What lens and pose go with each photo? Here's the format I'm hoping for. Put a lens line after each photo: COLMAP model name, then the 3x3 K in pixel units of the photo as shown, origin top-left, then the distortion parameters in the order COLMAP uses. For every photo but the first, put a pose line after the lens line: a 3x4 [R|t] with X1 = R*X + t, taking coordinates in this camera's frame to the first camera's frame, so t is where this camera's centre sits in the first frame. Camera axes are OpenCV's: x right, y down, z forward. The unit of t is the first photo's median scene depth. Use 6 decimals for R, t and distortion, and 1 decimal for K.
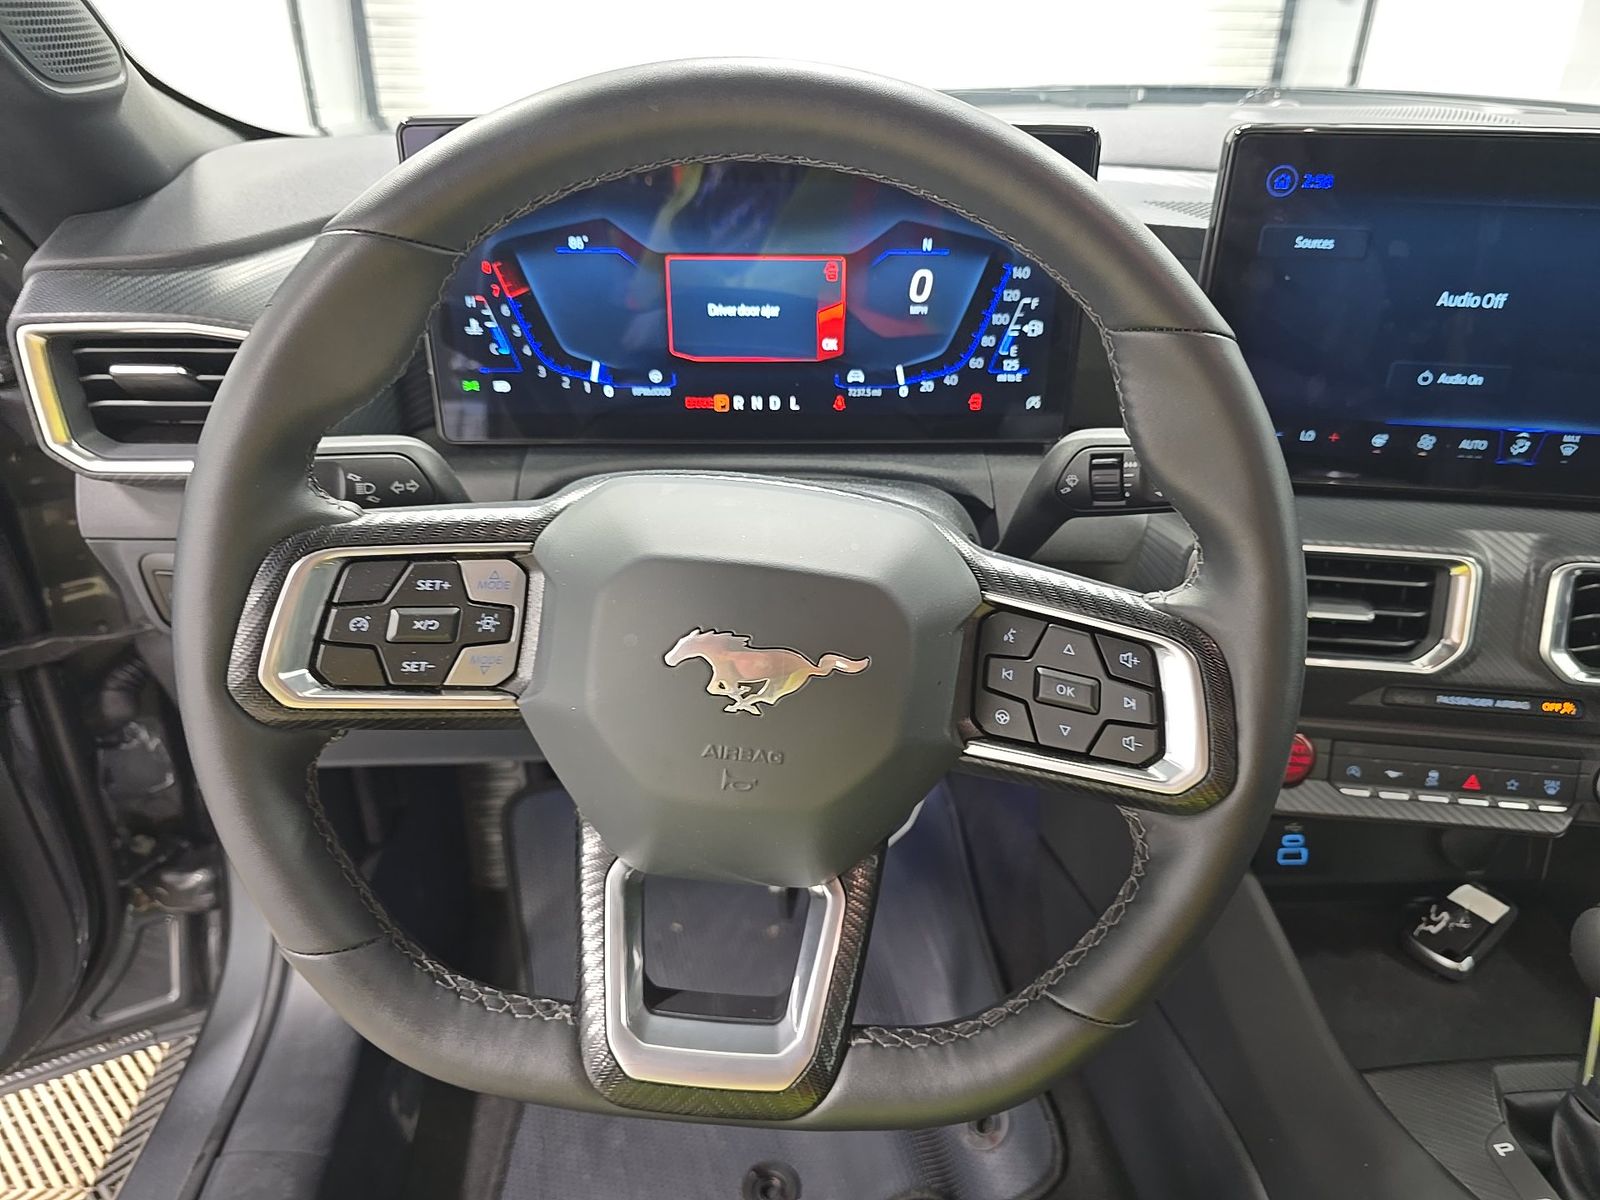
lens RADIAL K [[1096.7, 0, 803.3], [0, 1096.7, 607.4], [0, 0, 1]] dist [-0.000583, 0.000301]
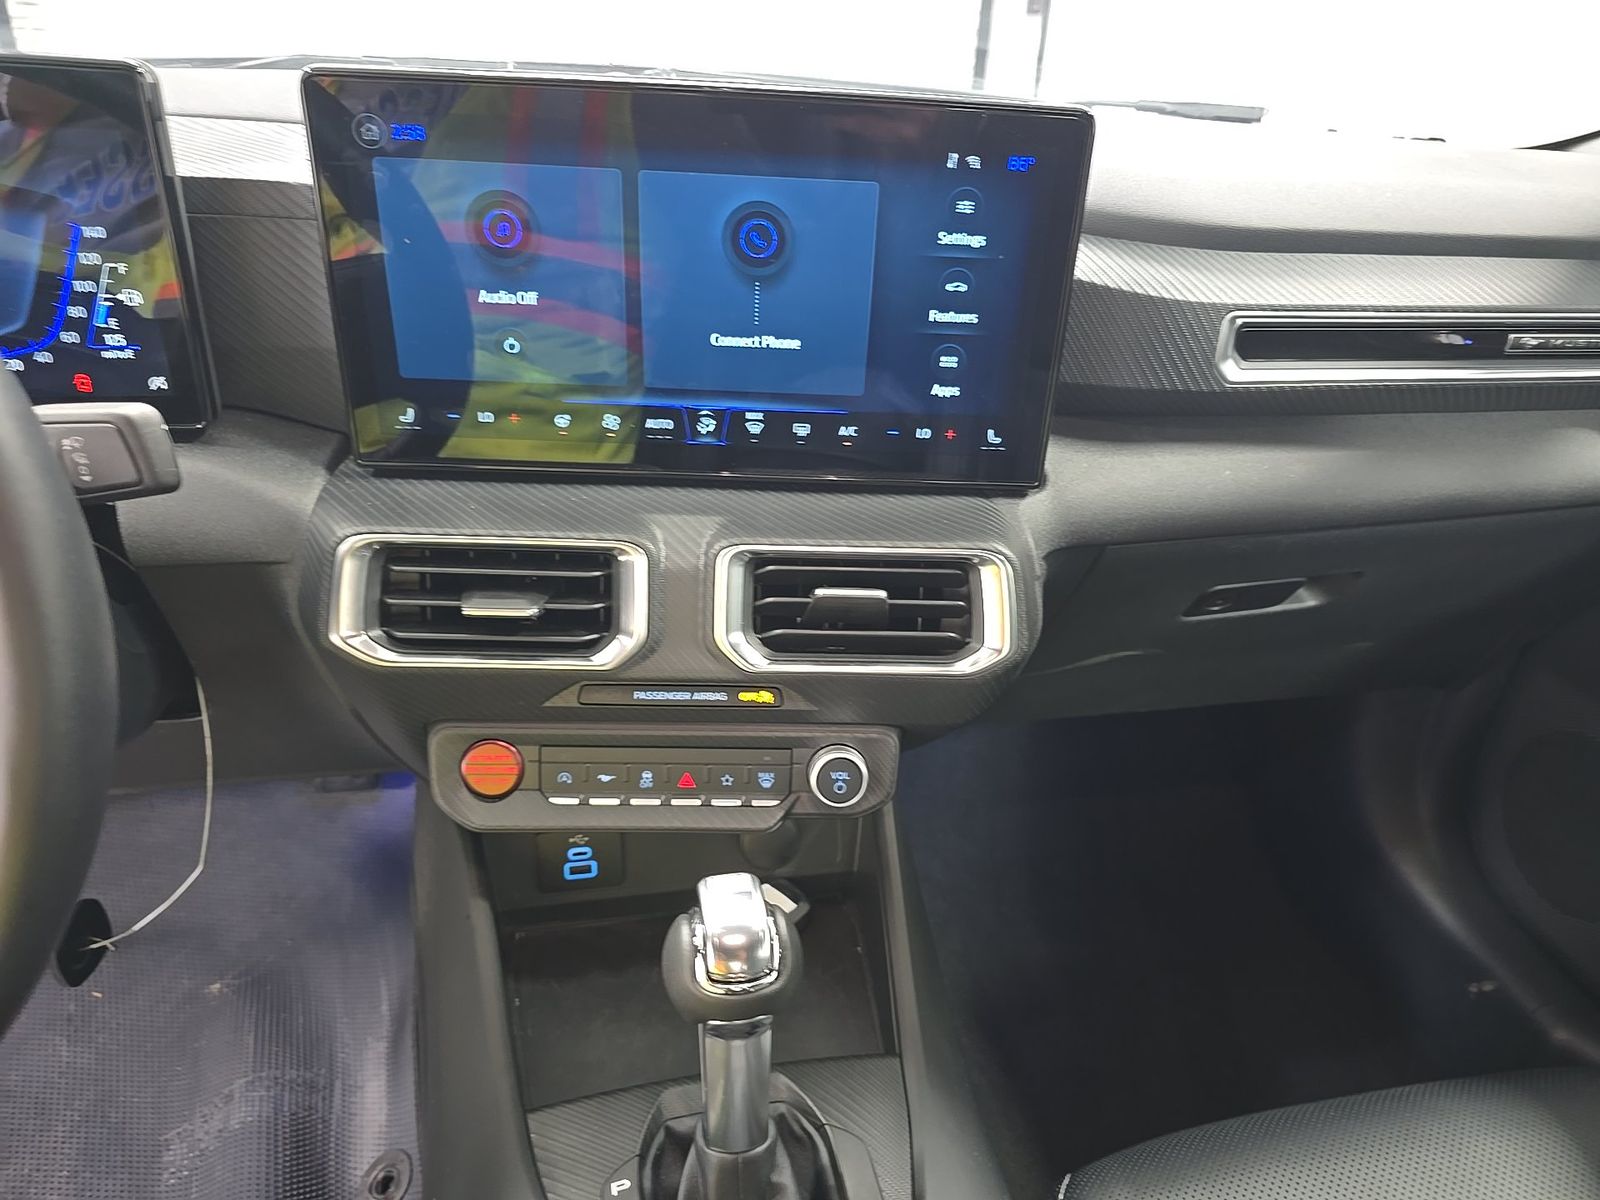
lens RADIAL K [[1103.7, 0, 800.0], [0, 1103.7, 600.0], [0, 0, 1]] dist [0.002310, -0.001619]
pose [[0.982011, -0.043849, 0.183661, 0.553433], [0.046804, 0.998835, -0.011783, 0.020253], [-0.182931, 0.020167, 0.982919, 0.046298]]
